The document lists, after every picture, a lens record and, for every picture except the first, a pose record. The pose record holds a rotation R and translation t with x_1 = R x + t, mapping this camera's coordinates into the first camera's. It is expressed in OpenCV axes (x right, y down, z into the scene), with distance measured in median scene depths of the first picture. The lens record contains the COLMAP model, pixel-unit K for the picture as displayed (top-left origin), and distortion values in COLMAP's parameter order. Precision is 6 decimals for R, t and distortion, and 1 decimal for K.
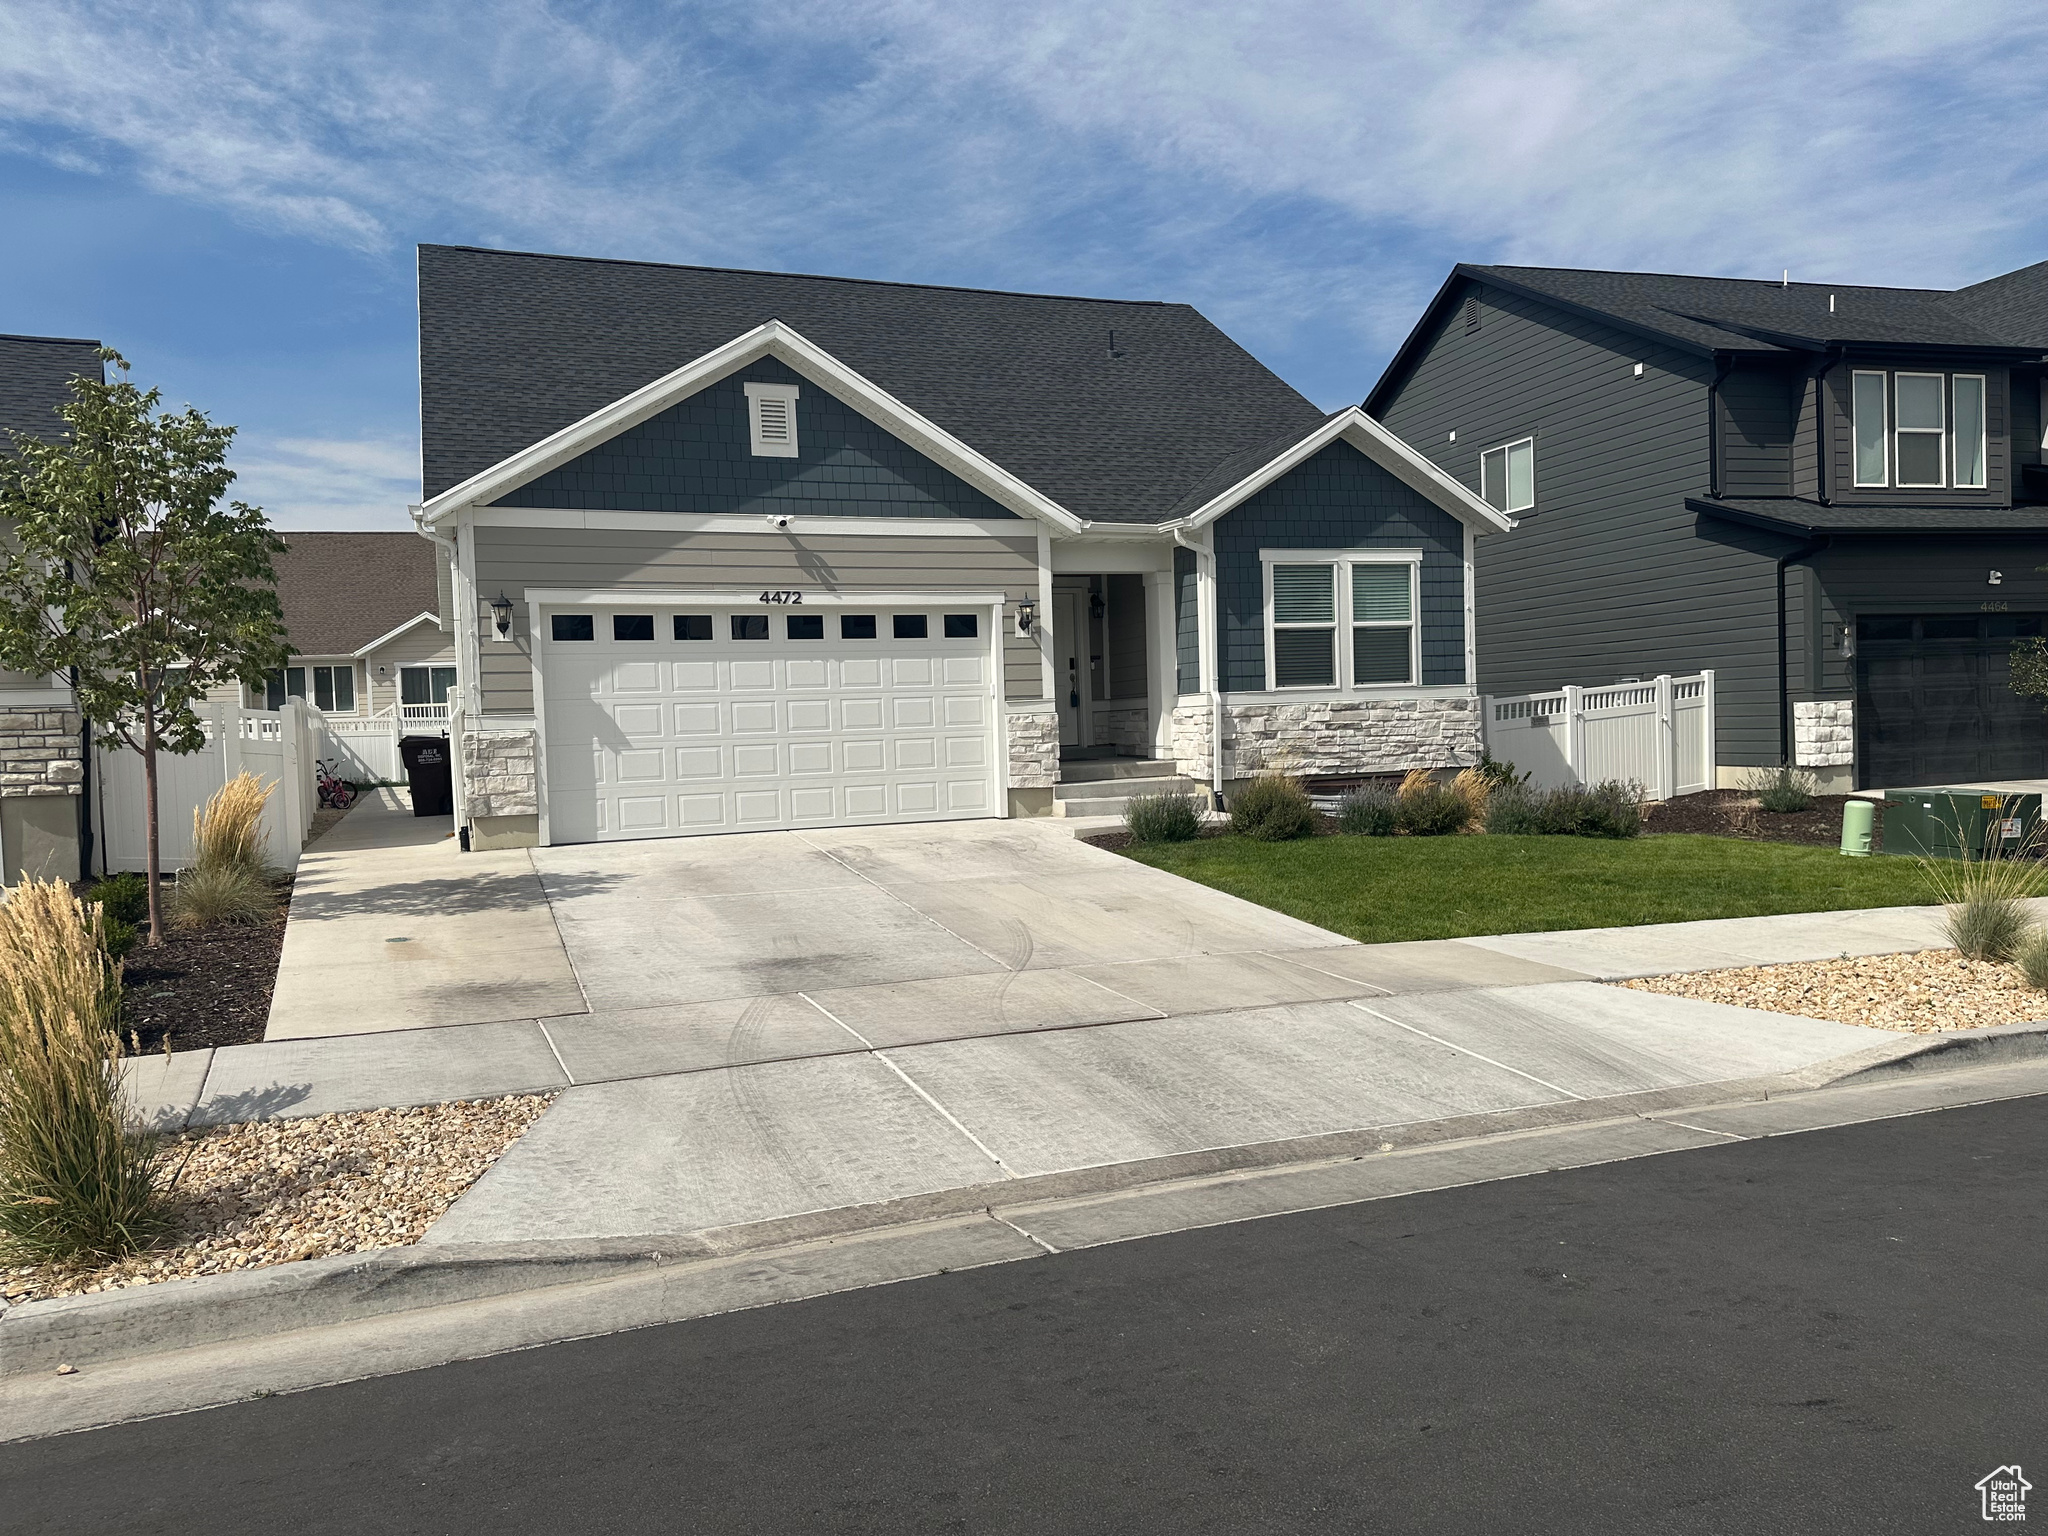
lens RADIAL K [[1422.6, 0, 1013.8], [0, 1422.6, 770.3], [0, 0, 1]] dist [-0.000220, -0.026420]
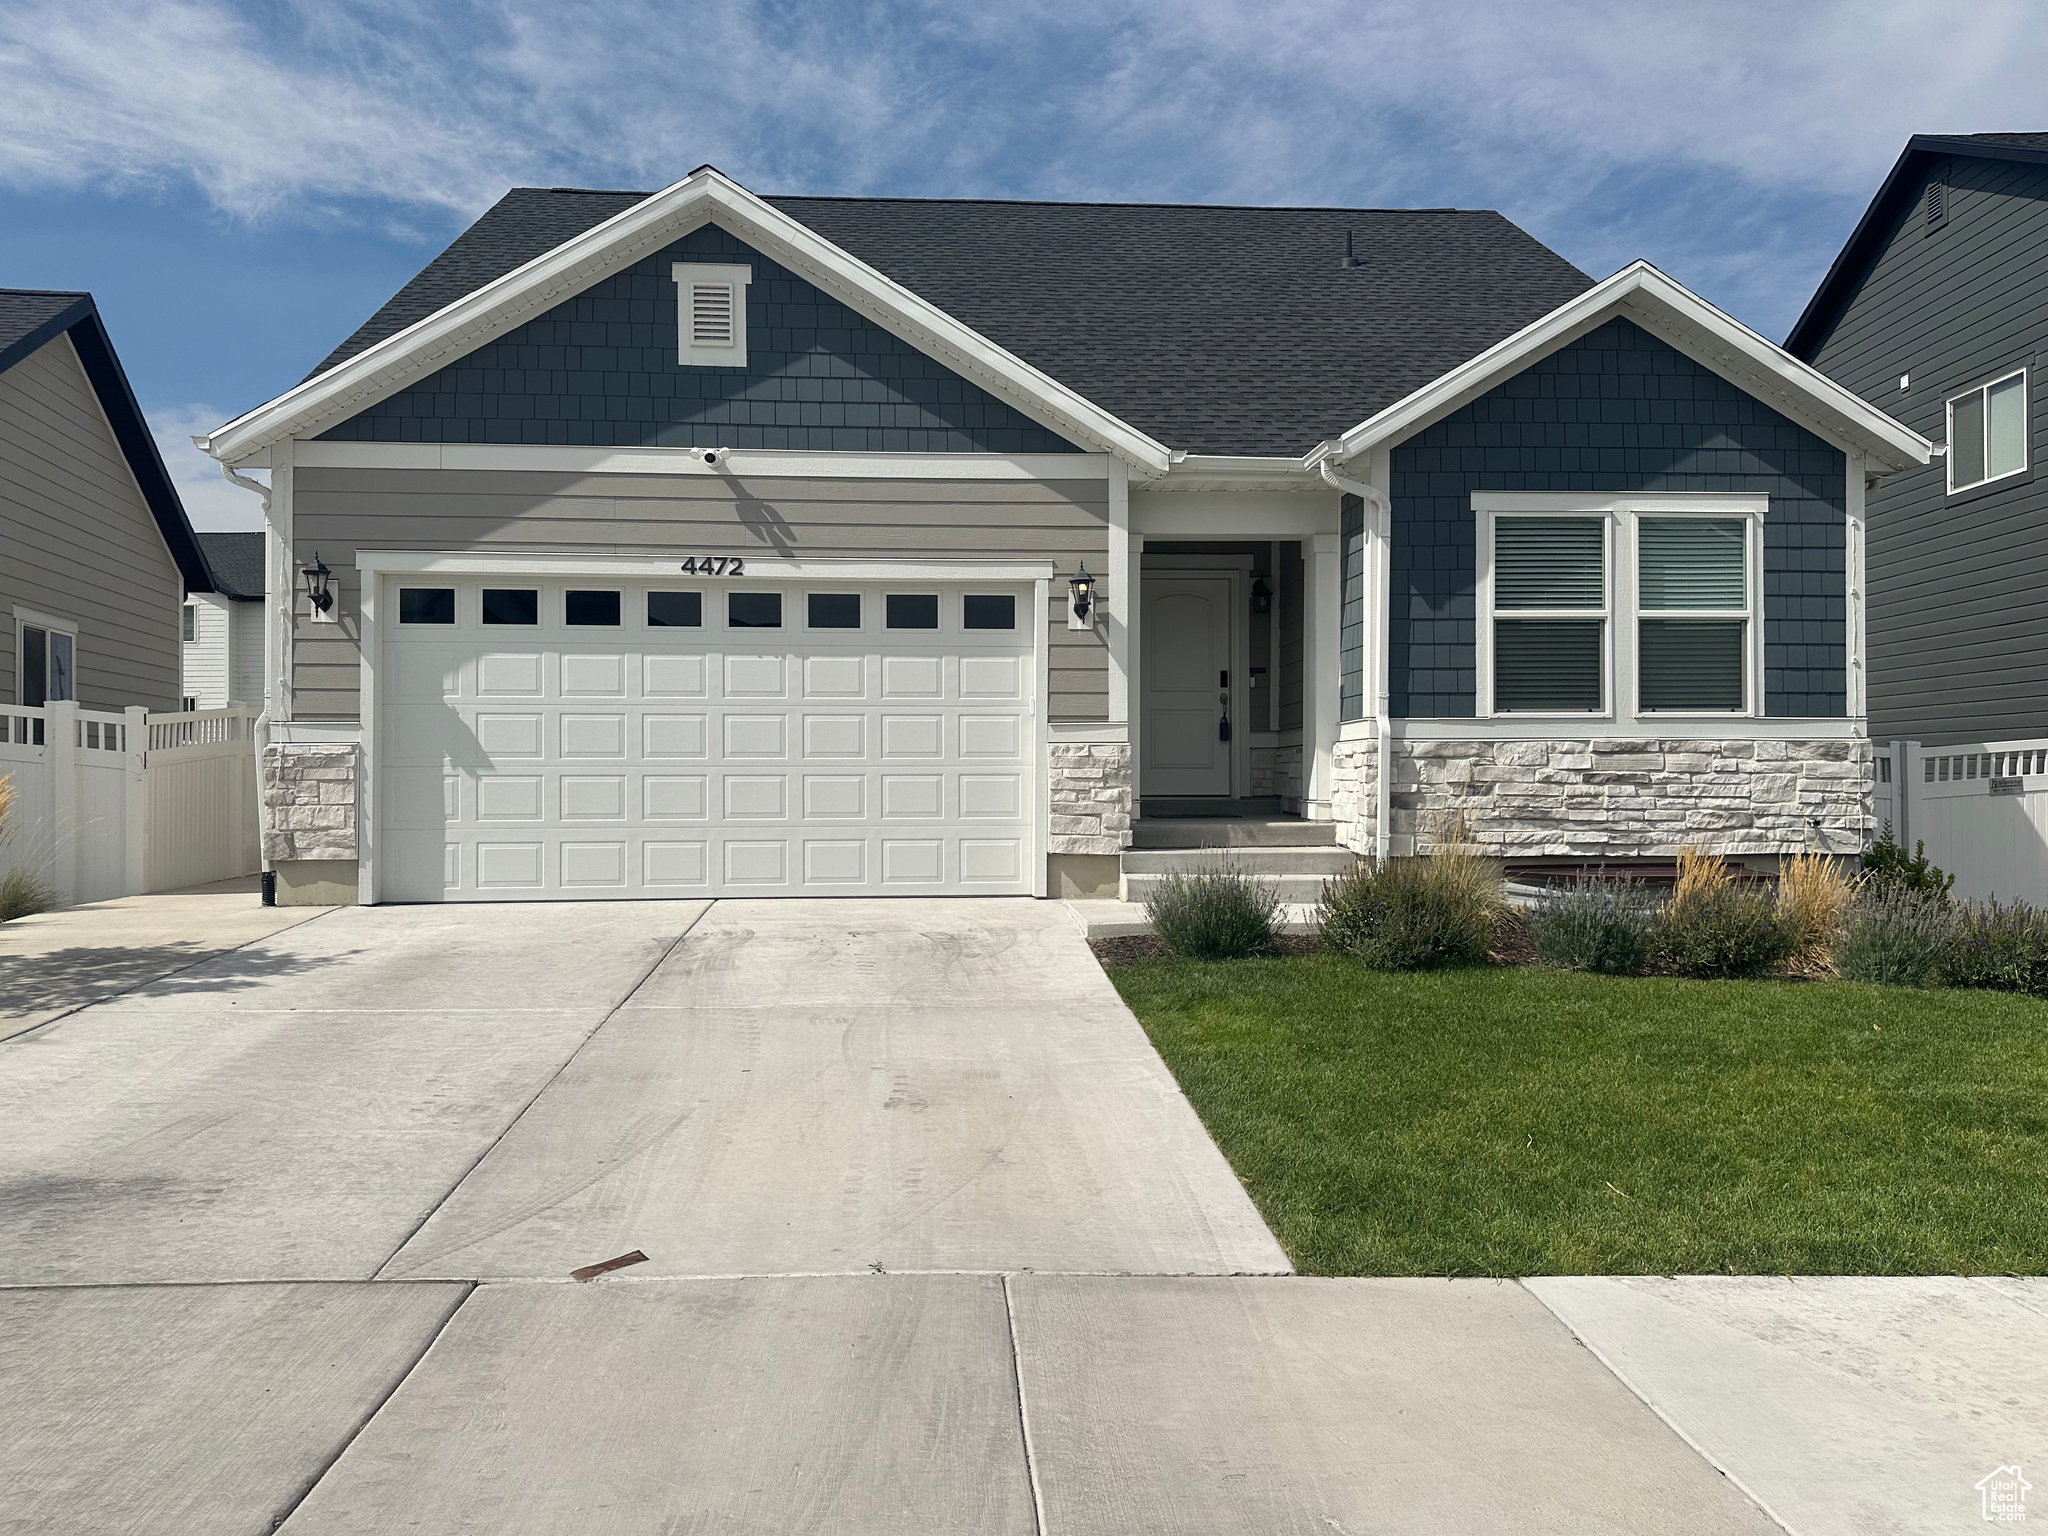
lens RADIAL K [[1422.6, 0, 1025.4], [0, 1422.6, 783.2], [0, 0, 1]] dist [-0.000220, -0.026420]
pose [[0.954946, 0.032885, -0.294951, 0.181219], [-0.040990, 0.998932, -0.021338, -0.005834], [0.293934, 0.032467, 0.955274, 0.357568]]
